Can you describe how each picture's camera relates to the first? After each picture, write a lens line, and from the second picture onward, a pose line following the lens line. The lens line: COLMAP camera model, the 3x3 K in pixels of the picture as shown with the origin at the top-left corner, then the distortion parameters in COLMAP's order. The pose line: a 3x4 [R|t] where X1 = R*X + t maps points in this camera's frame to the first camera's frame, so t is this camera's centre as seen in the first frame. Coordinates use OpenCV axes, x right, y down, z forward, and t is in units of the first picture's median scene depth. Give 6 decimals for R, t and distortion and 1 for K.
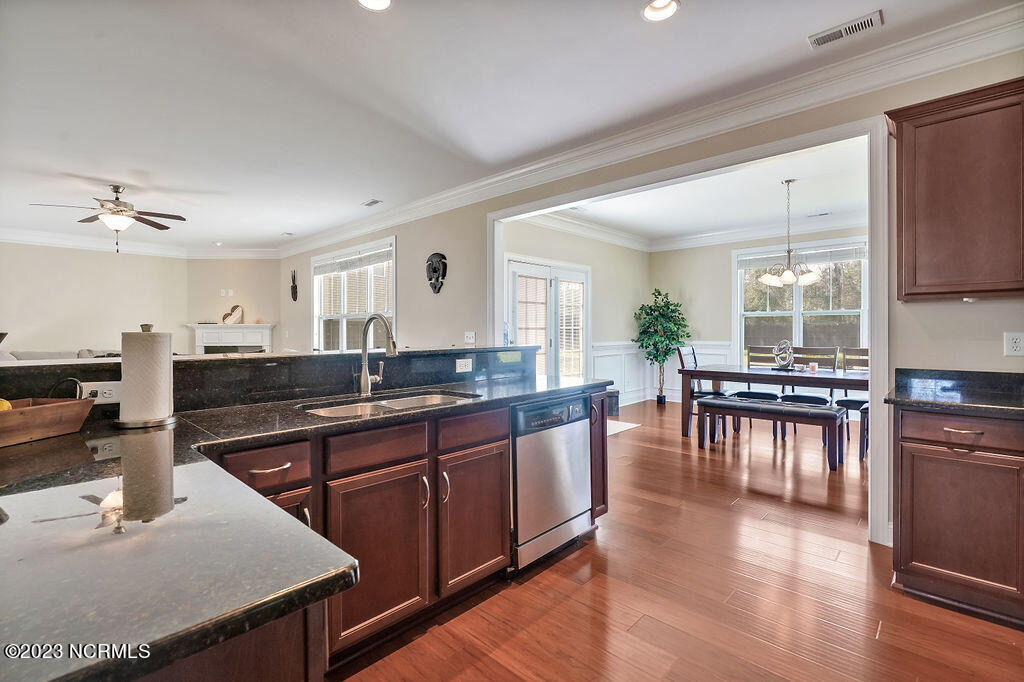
lens RADIAL K [[462.3, 0, 506.1], [0, 462.3, 325.7], [0, 0, 1]] dist [-0.016942, 0.000138]
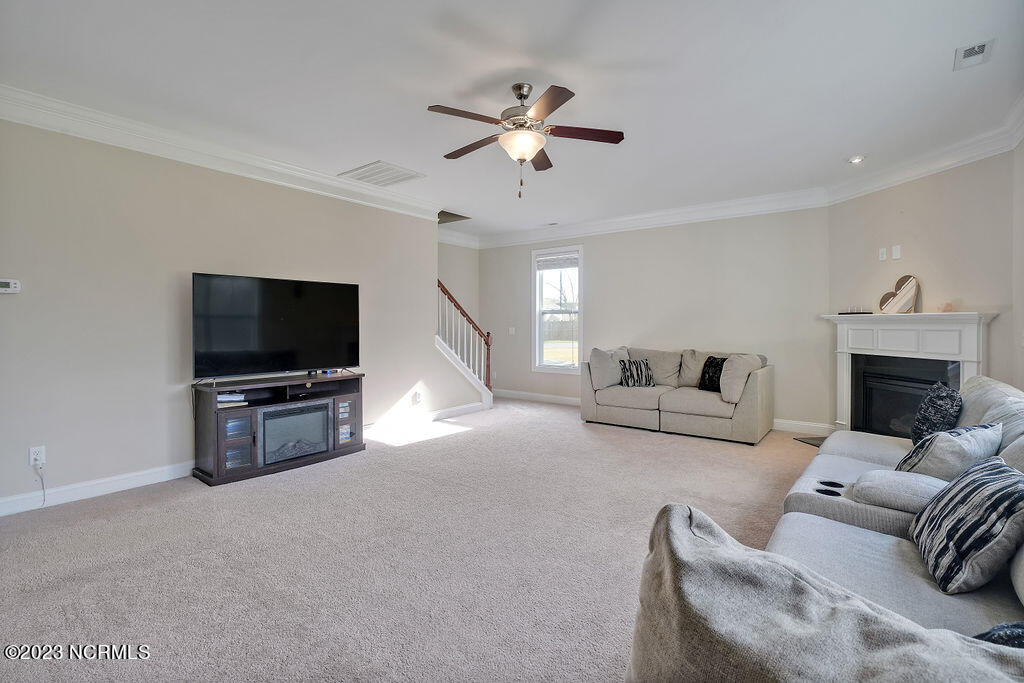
lens RADIAL K [[462.3, 0, 506.1], [0, 462.3, 326.2], [0, 0, 1]] dist [-0.016942, 0.000138]
pose [[0.097422, 0.012189, -0.995169, -0.221054], [0.002364, 0.999919, 0.012478, 0.005786], [0.995240, -0.003568, 0.097385, 0.846654]]
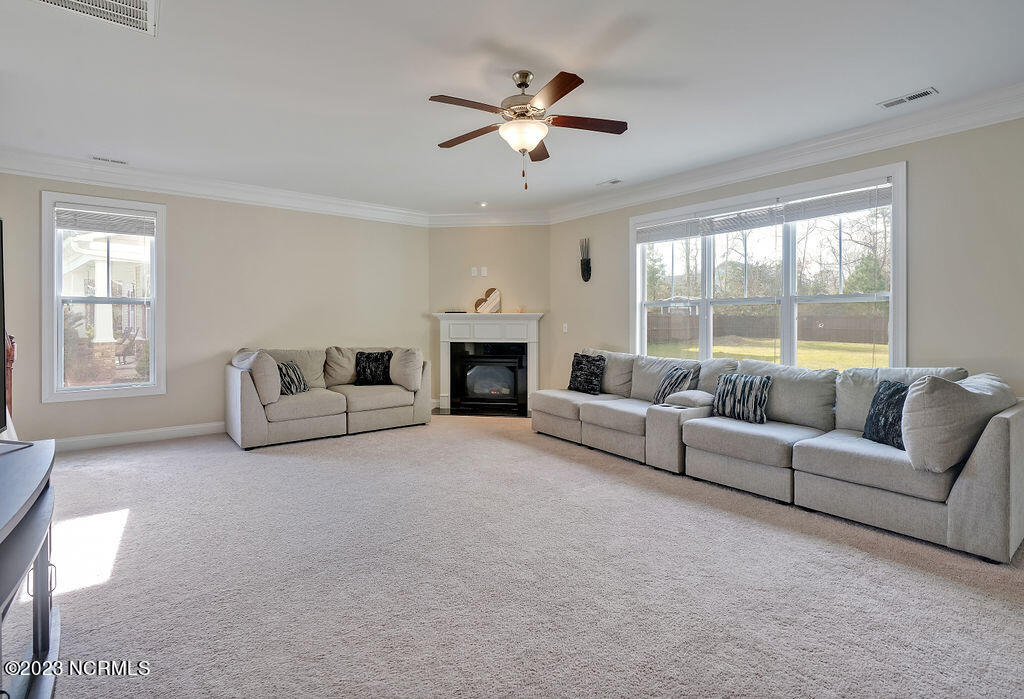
lens RADIAL K [[494.8, 0, 500.6], [0, 494.8, 322.0], [0, 0, 1]] dist [-0.001997, -0.000198]
pose [[0.984758, 0.009547, -0.173669, -0.704052], [-0.008059, 0.999925, 0.009274, 0.005637], [0.173744, -0.007733, 0.984760, 0.333165]]
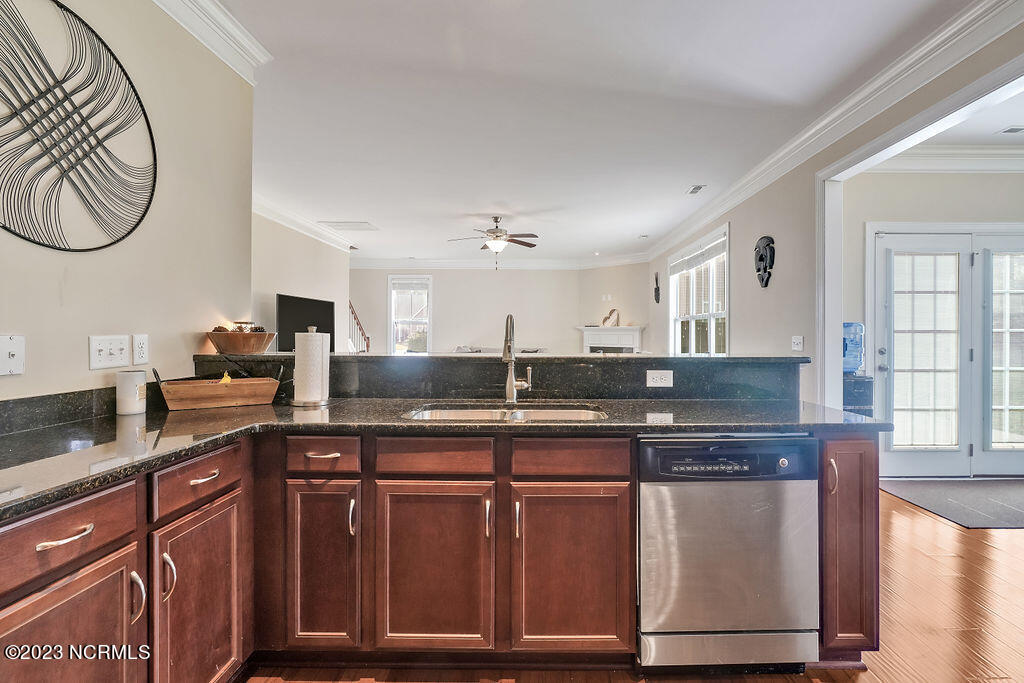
lens RADIAL K [[484.0, 0, 541.8], [0, 484.0, 331.6], [0, 0, 1]] dist [-0.001953, 0.000488]
pose [[0.697982, 0.005401, -0.716095, 0.178294], [0.000201, 0.999970, 0.007738, -0.000091], [0.716115, -0.005545, 0.697960, 0.141612]]
